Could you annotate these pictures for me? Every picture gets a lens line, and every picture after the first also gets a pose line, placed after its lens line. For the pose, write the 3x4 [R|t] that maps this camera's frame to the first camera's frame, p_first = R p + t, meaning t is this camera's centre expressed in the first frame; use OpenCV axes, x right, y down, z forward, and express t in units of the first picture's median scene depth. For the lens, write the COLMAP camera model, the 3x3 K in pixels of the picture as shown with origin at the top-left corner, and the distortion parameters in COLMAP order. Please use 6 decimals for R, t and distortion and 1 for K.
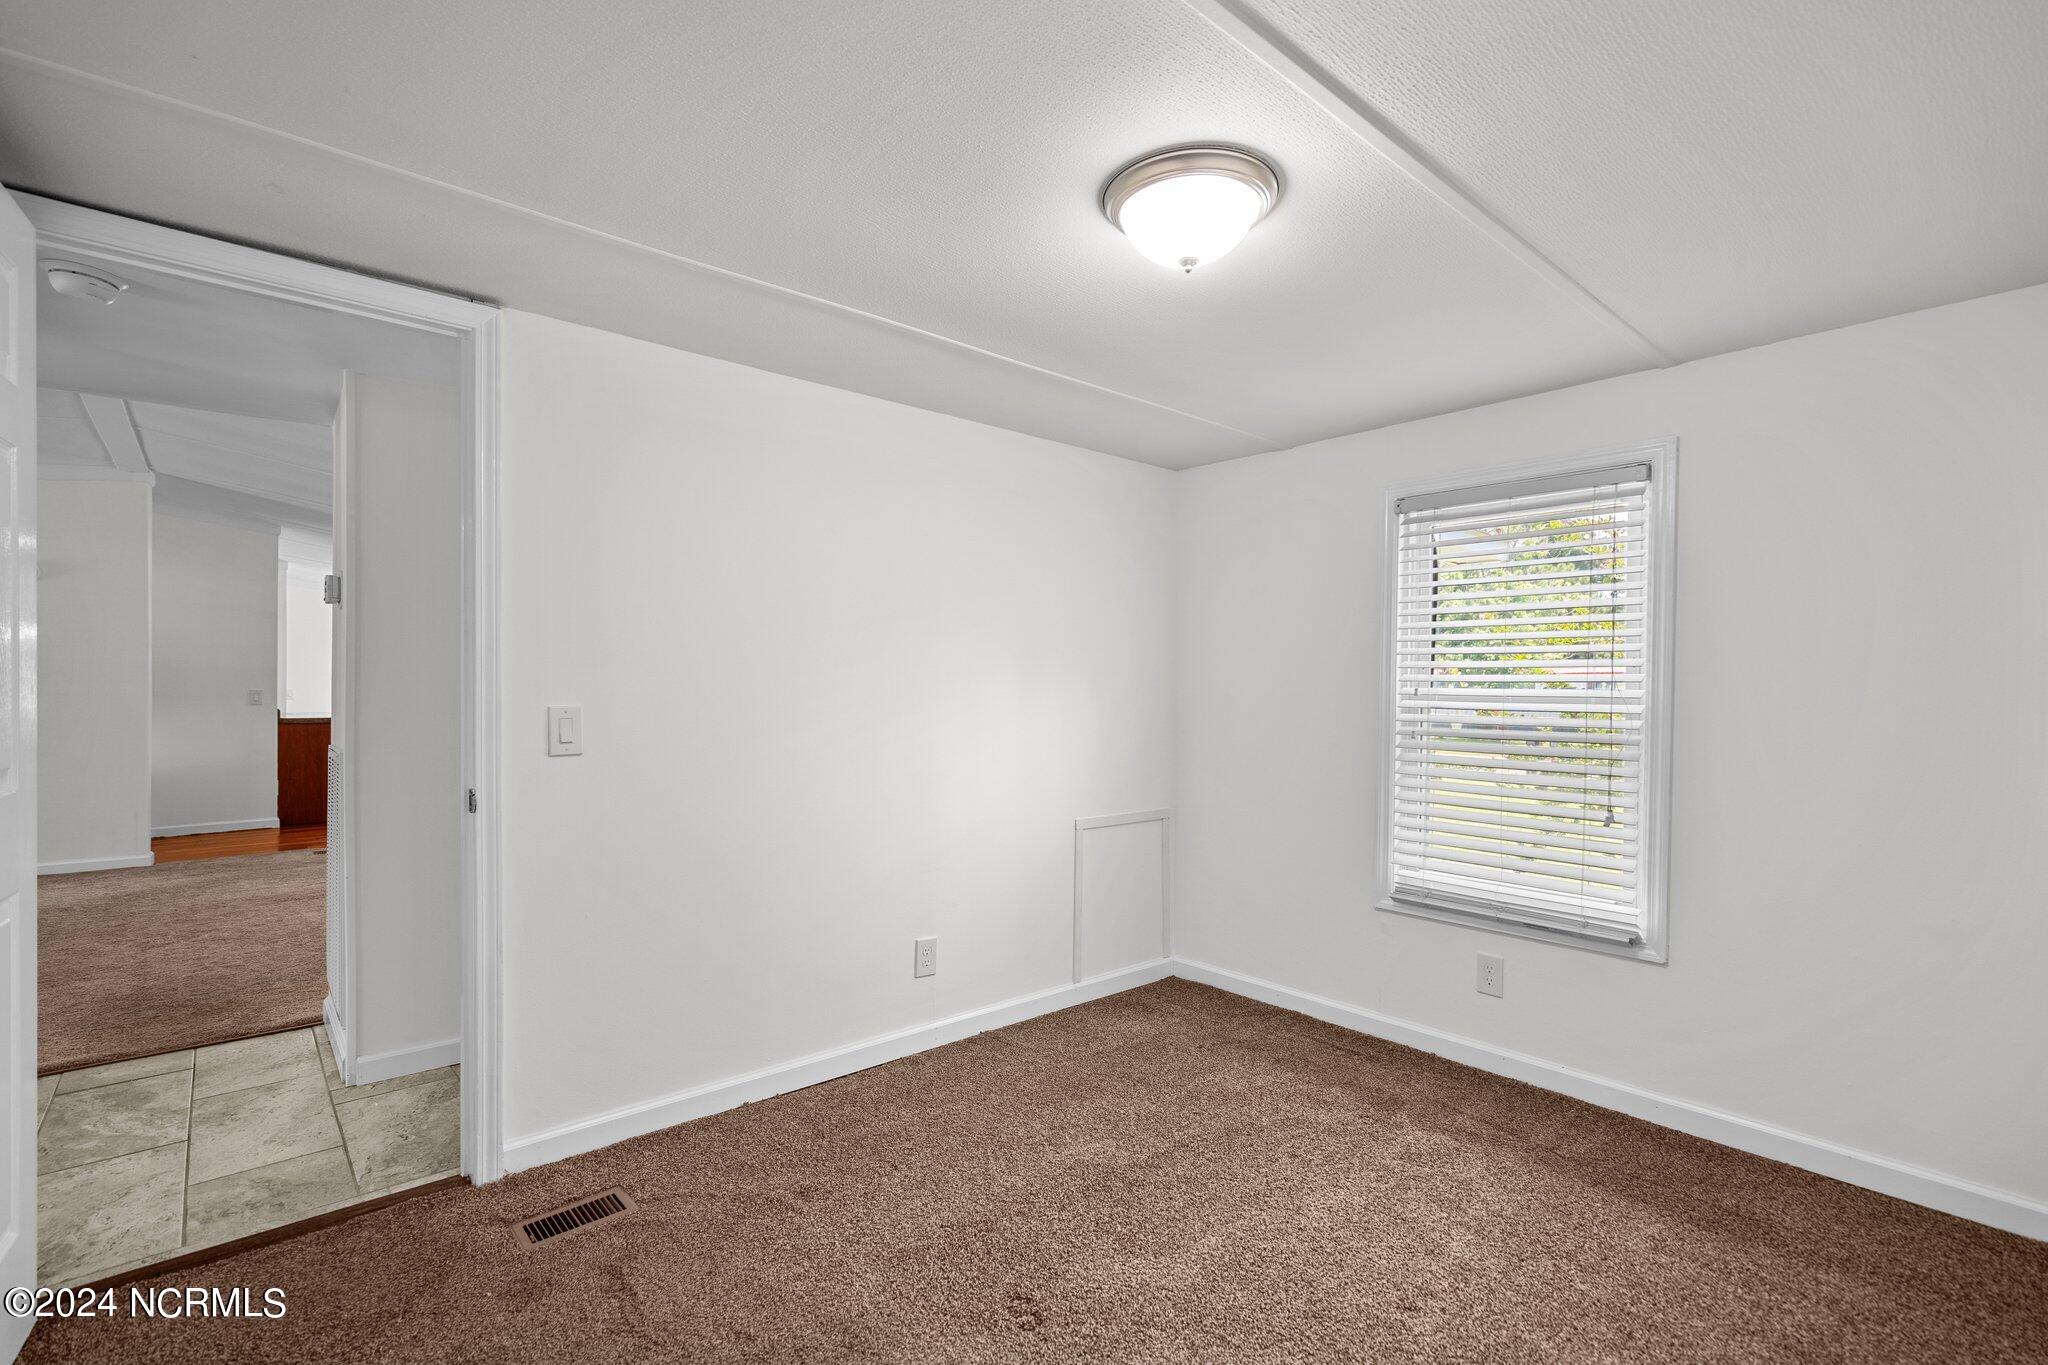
lens RADIAL K [[941.1, 0, 1022.1], [0, 941.1, 689.5], [0, 0, 1]] dist [-0.000763, 0.000174]
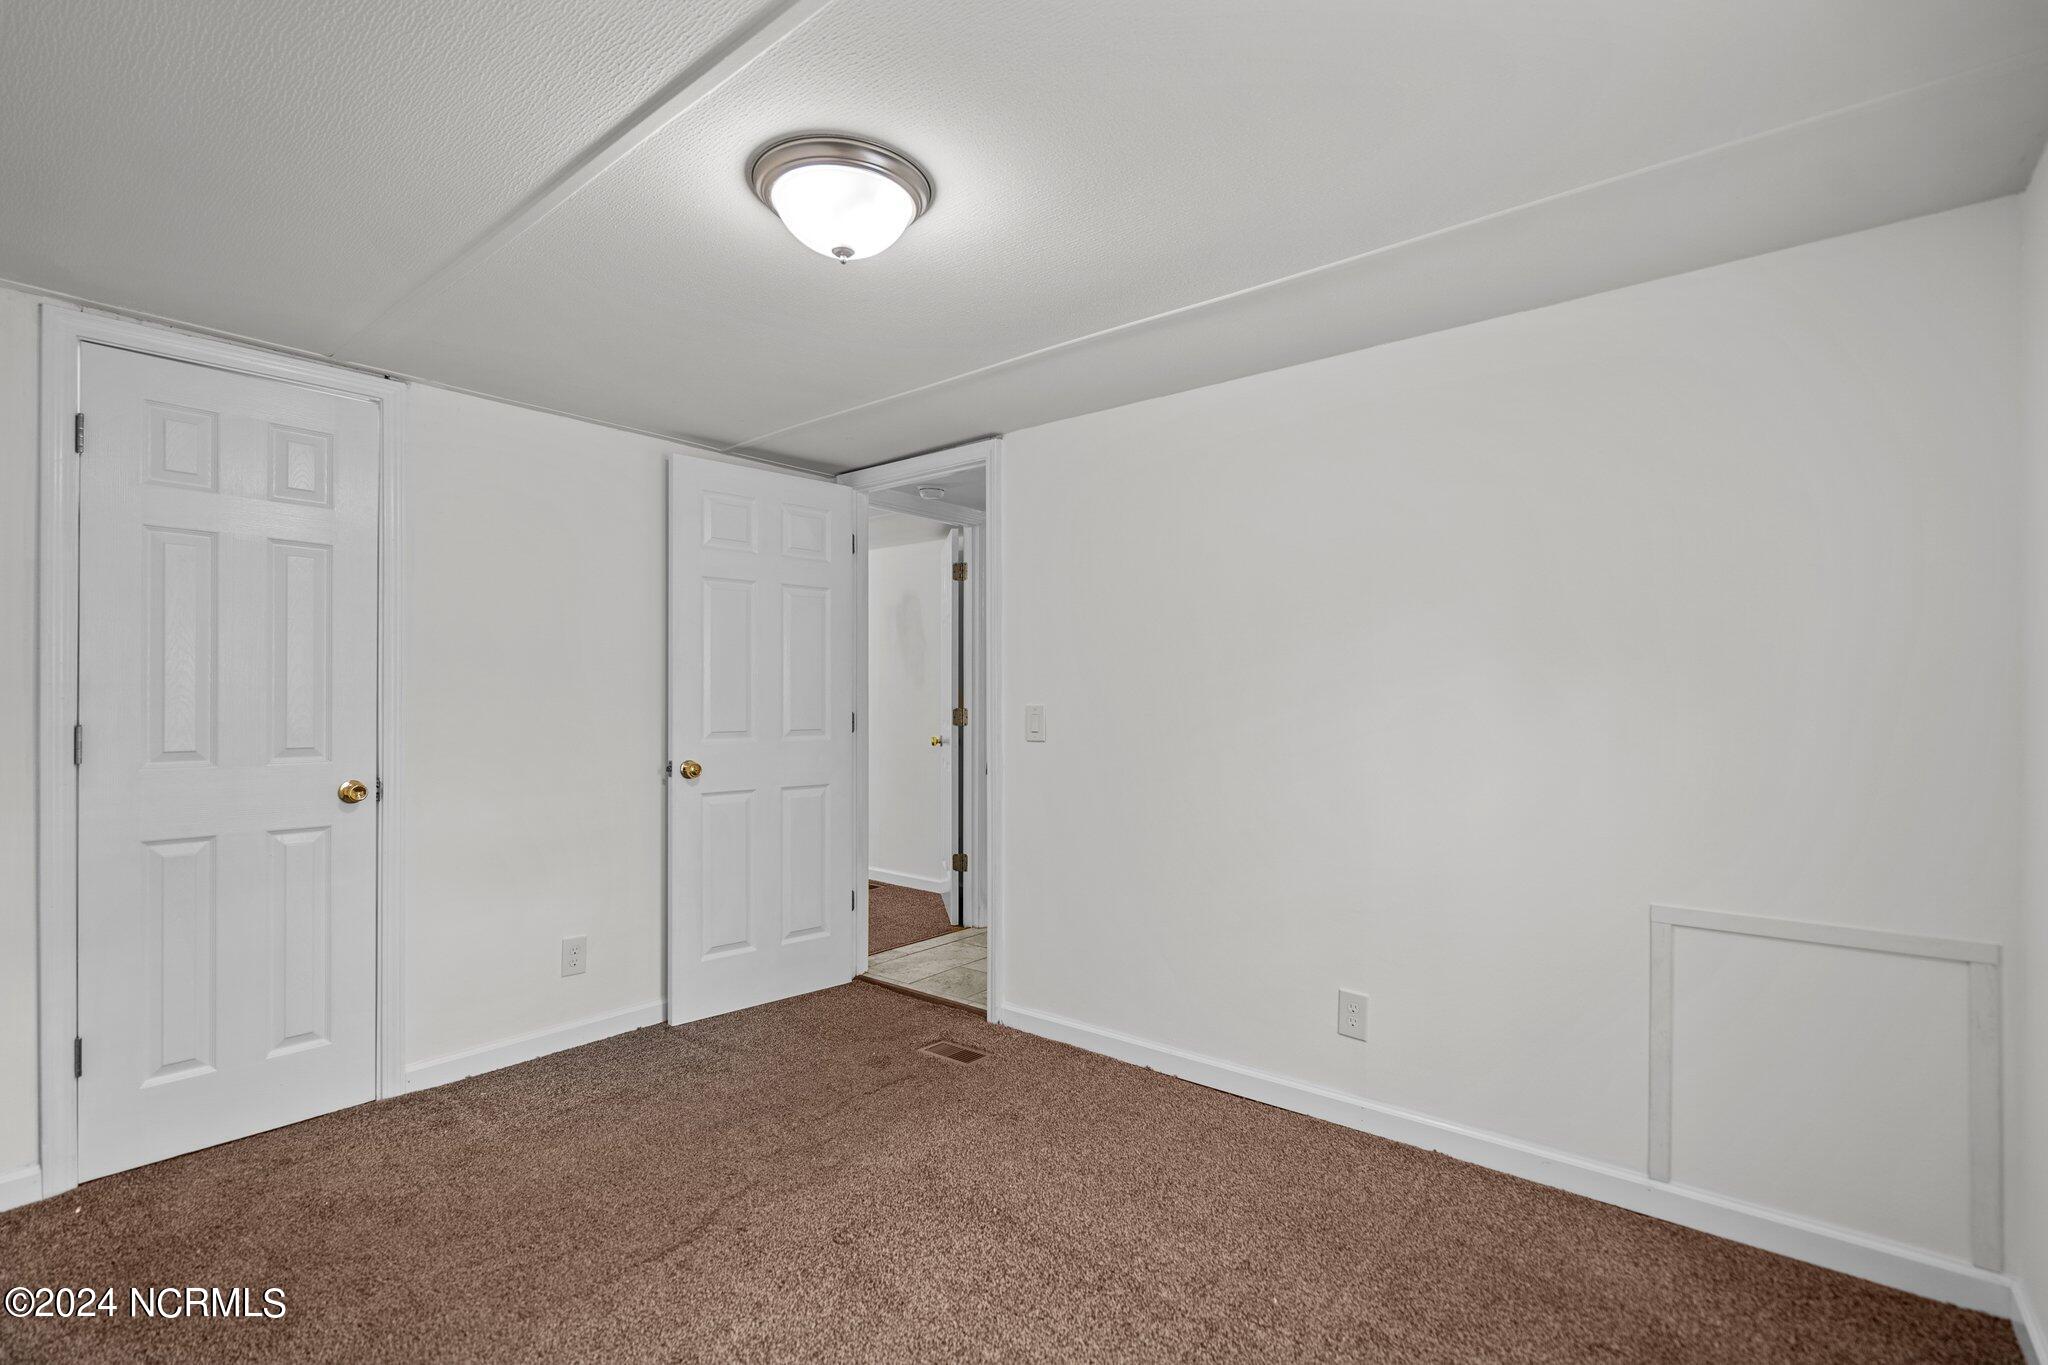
lens RADIAL K [[941.1, 0, 1022.1], [0, 941.1, 689.5], [0, 0, 1]] dist [-0.000763, 0.000174]
pose [[0.158294, -0.013559, -0.987299, 0.909577], [0.004163, 0.999906, -0.013065, 0.013060], [0.987383, -0.002042, 0.158336, 0.795671]]
